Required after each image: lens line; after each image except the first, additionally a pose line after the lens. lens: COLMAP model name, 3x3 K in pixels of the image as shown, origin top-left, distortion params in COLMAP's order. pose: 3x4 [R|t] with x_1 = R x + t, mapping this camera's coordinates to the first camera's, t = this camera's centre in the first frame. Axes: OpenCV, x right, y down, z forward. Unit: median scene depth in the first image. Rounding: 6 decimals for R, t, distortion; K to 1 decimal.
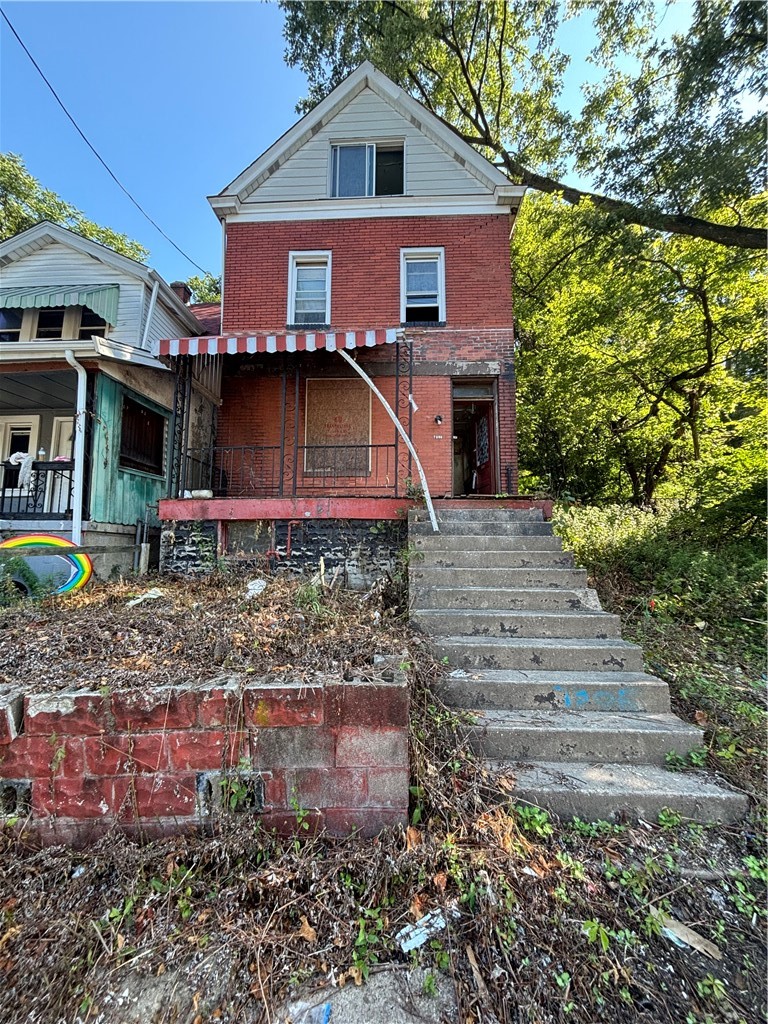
lens RADIAL K [[416.2, 0, 383.2], [0, 416.2, 513.1], [0, 0, 1]] dist [0.004726, -0.001274]
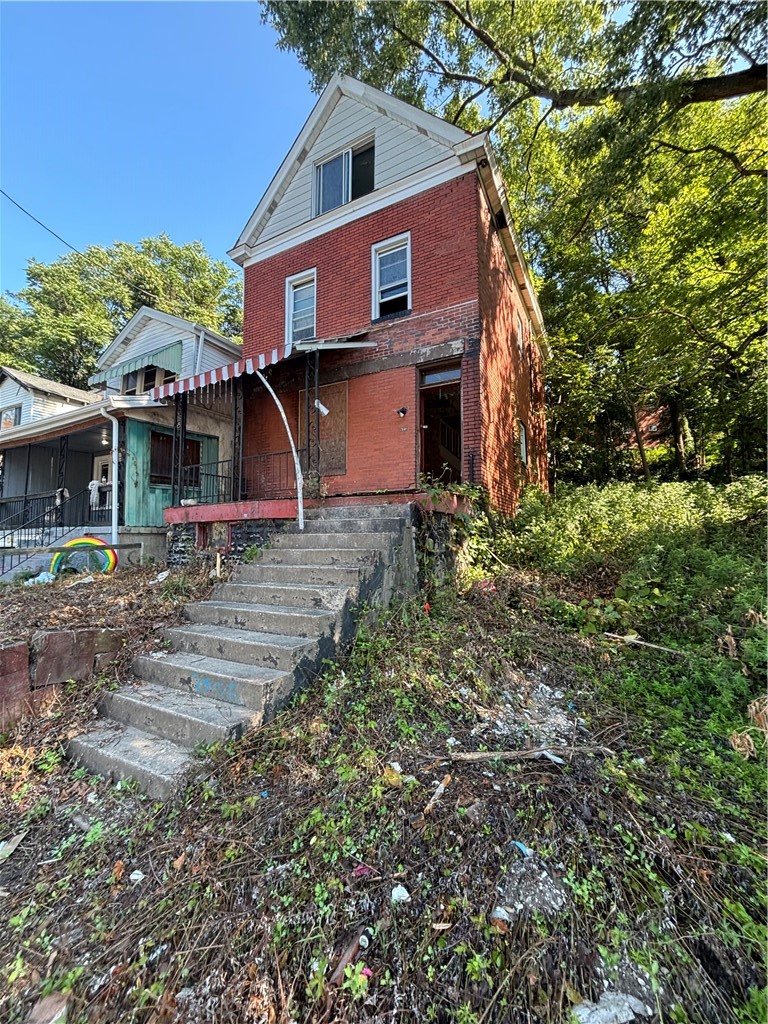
lens RADIAL K [[416.2, 0, 382.3], [0, 416.2, 512.2], [0, 0, 1]] dist [0.004726, -0.001274]
pose [[0.904265, -0.038341, -0.425246, 0.494244], [0.053066, 0.998330, 0.022829, -0.009759], [0.423660, -0.043209, 0.904790, 0.068699]]
